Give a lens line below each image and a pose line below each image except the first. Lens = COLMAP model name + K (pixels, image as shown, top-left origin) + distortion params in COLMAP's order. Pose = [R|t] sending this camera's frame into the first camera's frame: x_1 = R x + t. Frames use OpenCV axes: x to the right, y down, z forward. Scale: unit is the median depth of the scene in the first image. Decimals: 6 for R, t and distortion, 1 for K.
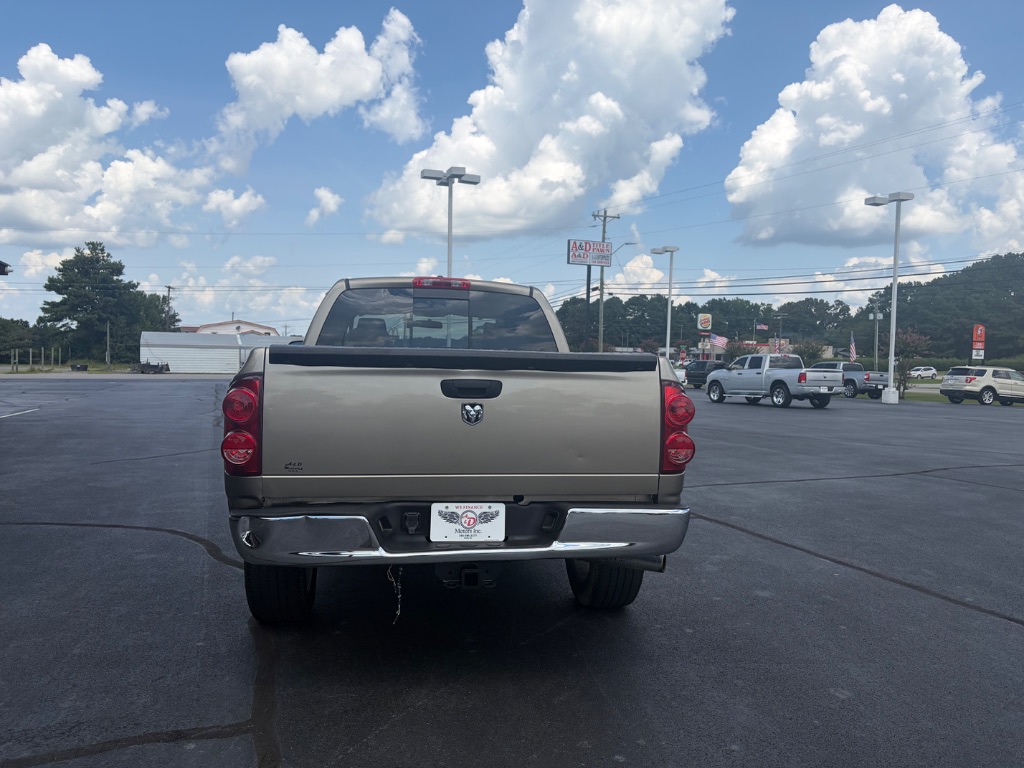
lens RADIAL K [[776.4, 0, 512.0], [0, 776.4, 384.0], [0, 0, 1]] dist [0.069301, -0.090704]
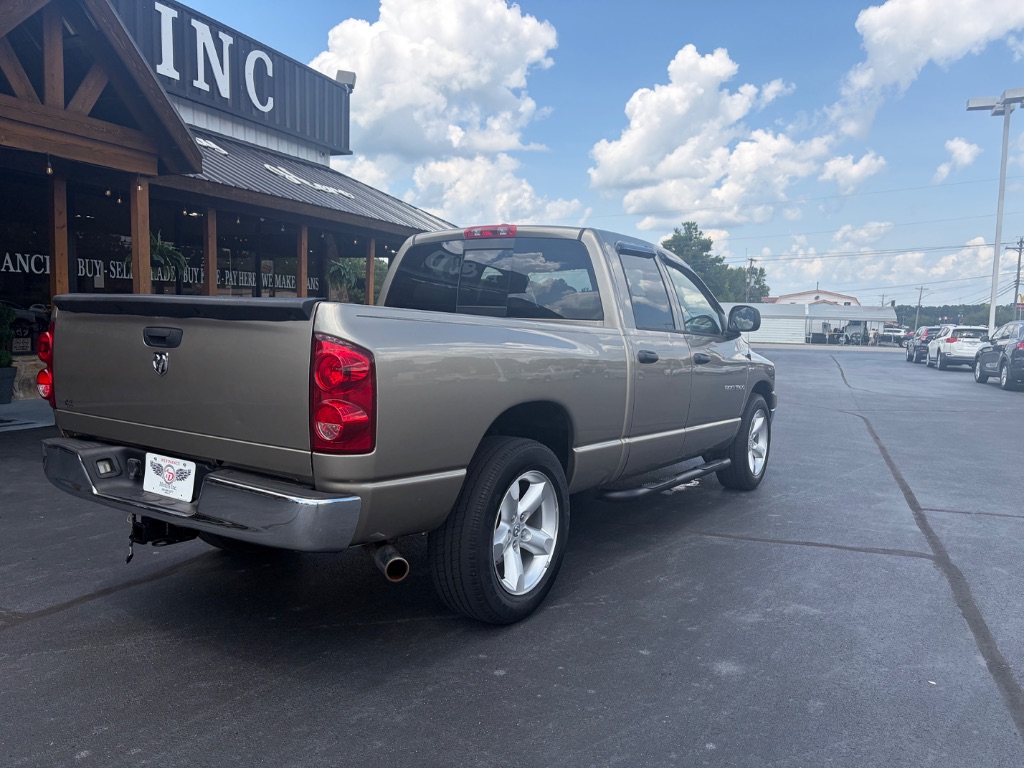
lens RADIAL K [[773.3, 0, 512.0], [0, 773.3, 384.0], [0, 0, 1]] dist [0.023351, -0.025684]
pose [[0.745189, 0.059223, -0.664218, 0.515345], [-0.033772, 0.998122, 0.051106, 0.000232], [0.665998, -0.015652, 0.745790, 0.332454]]
